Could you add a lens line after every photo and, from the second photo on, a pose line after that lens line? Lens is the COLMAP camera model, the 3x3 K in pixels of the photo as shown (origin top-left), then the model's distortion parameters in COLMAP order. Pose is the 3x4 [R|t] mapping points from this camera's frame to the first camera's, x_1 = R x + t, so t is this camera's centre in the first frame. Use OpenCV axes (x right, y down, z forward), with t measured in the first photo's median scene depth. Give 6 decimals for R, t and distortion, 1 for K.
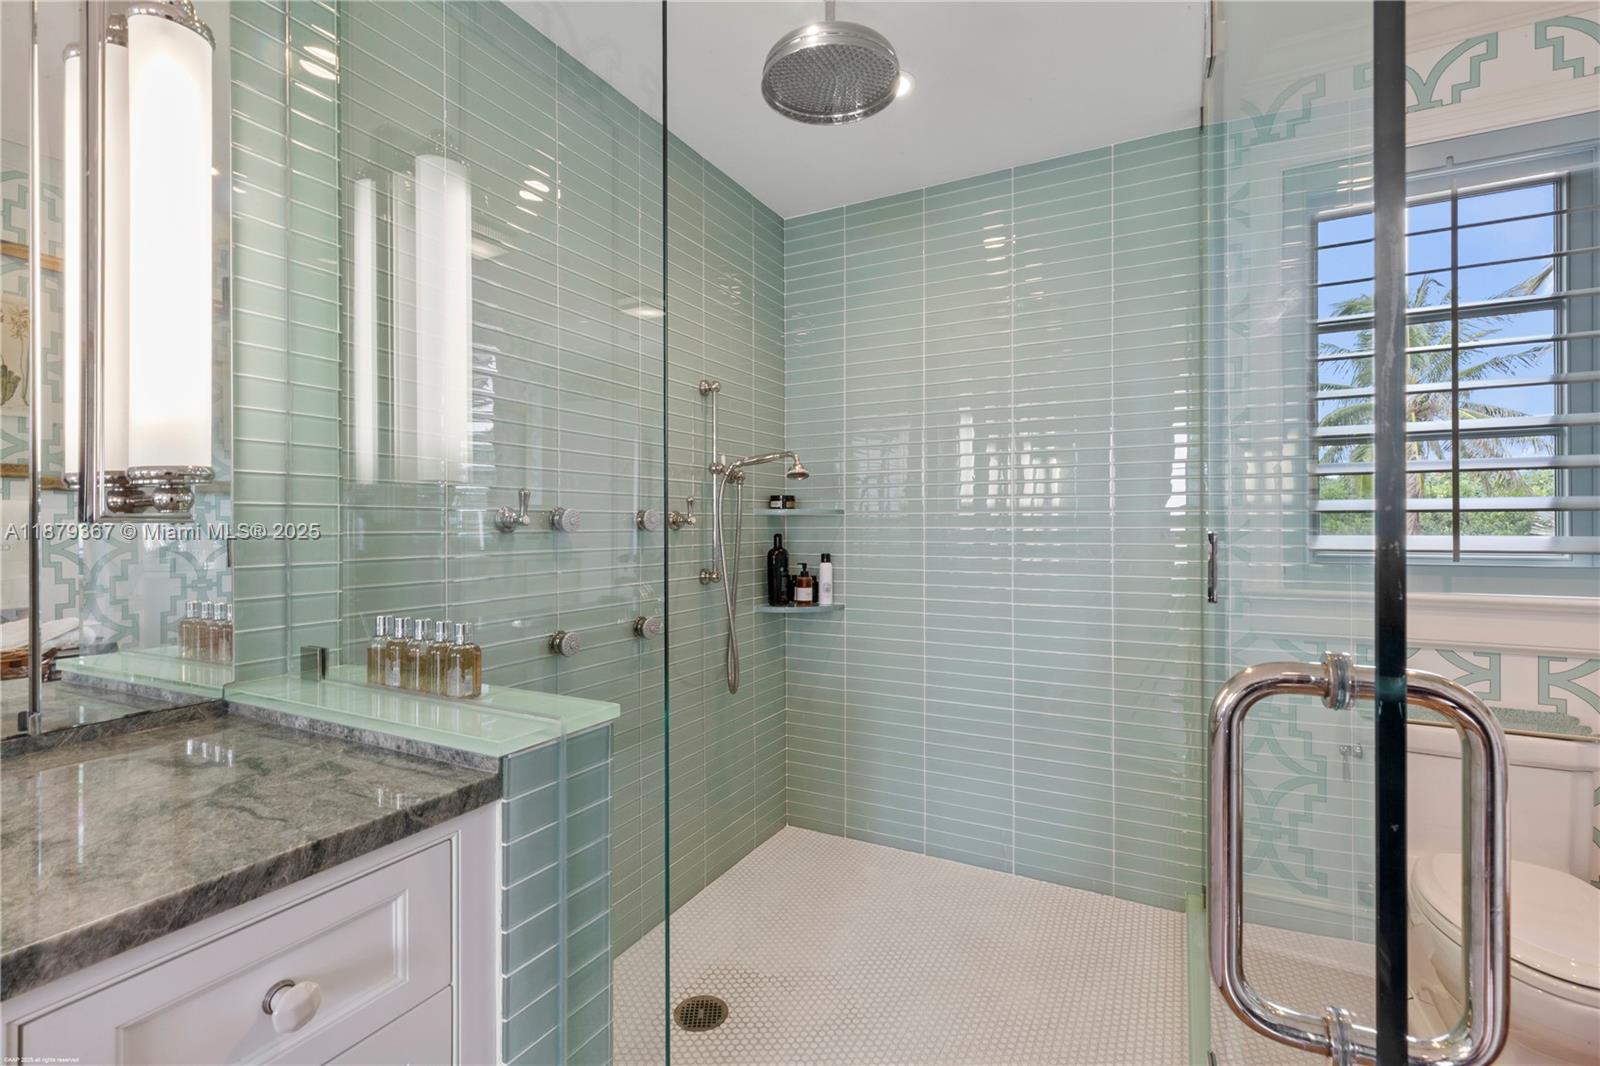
lens RADIAL K [[717.1, 0, 800.0], [0, 717.1, 533.0], [0, 0, 1]] dist [0.000803, 0.000126]
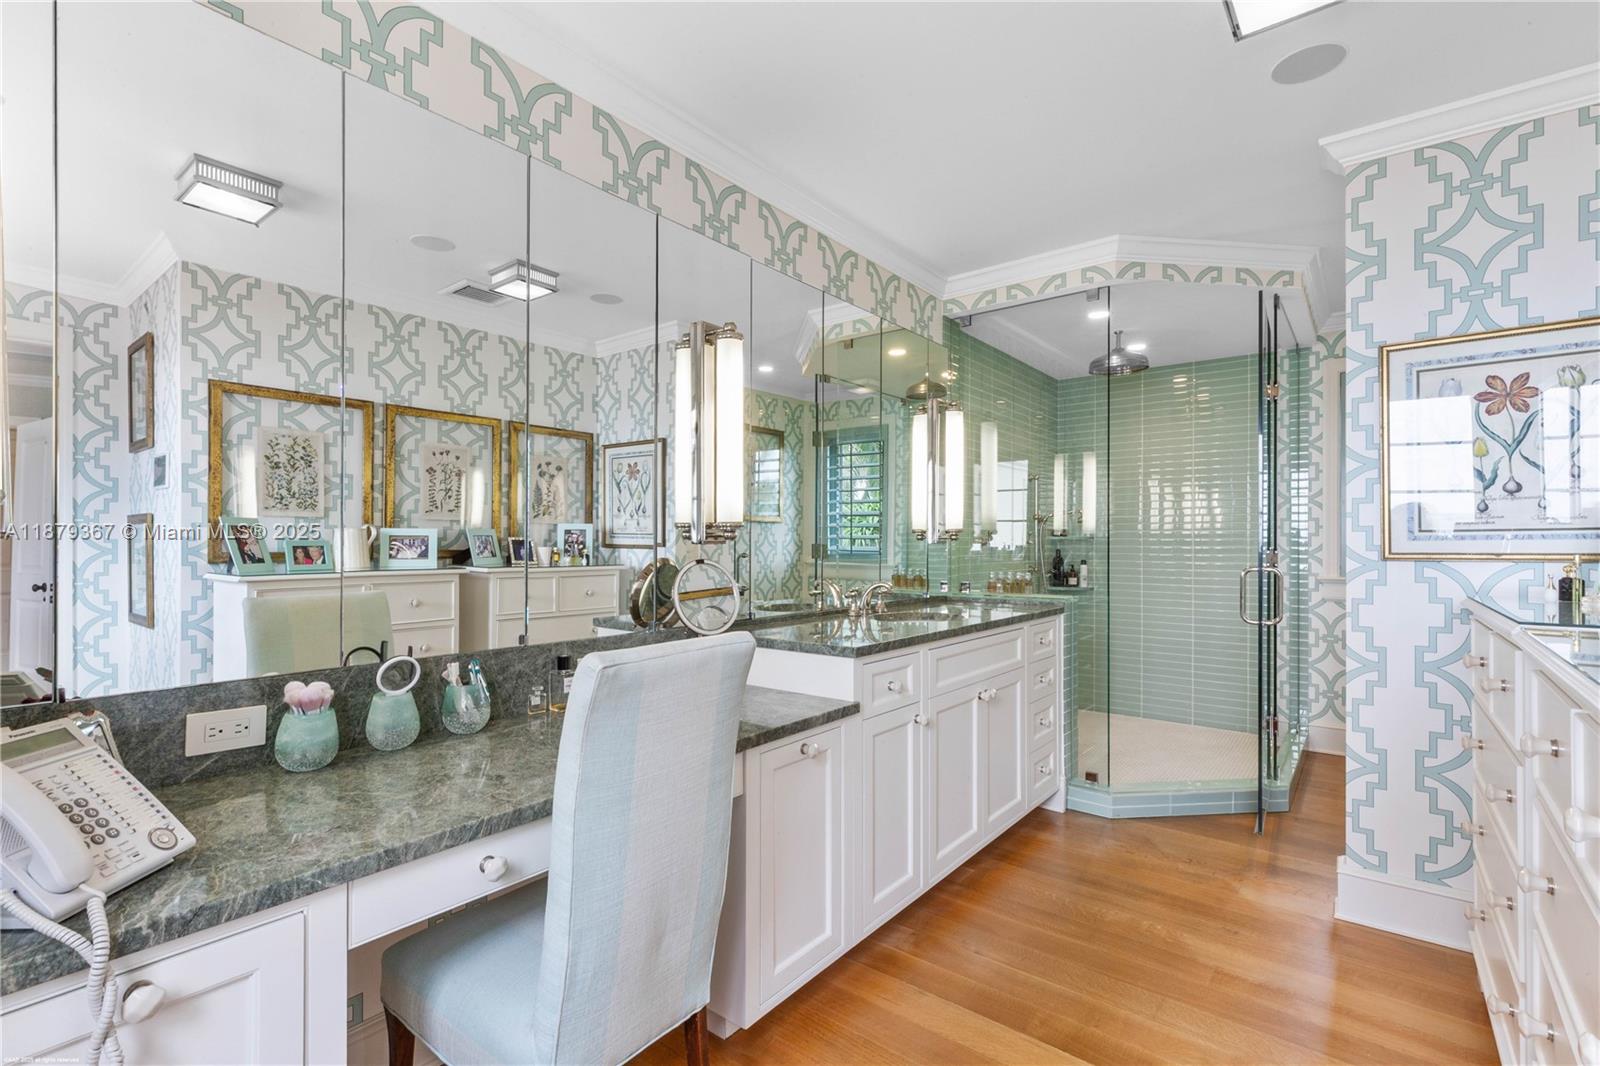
lens RADIAL K [[717.1, 0, 800.0], [0, 717.1, 533.0], [0, 0, 1]] dist [0.000803, 0.000126]
pose [[0.982056, 0.011603, -0.188231, -0.347311], [-0.015516, 0.999693, -0.019325, 0.005705], [0.187949, 0.021899, 0.981935, -1.004861]]
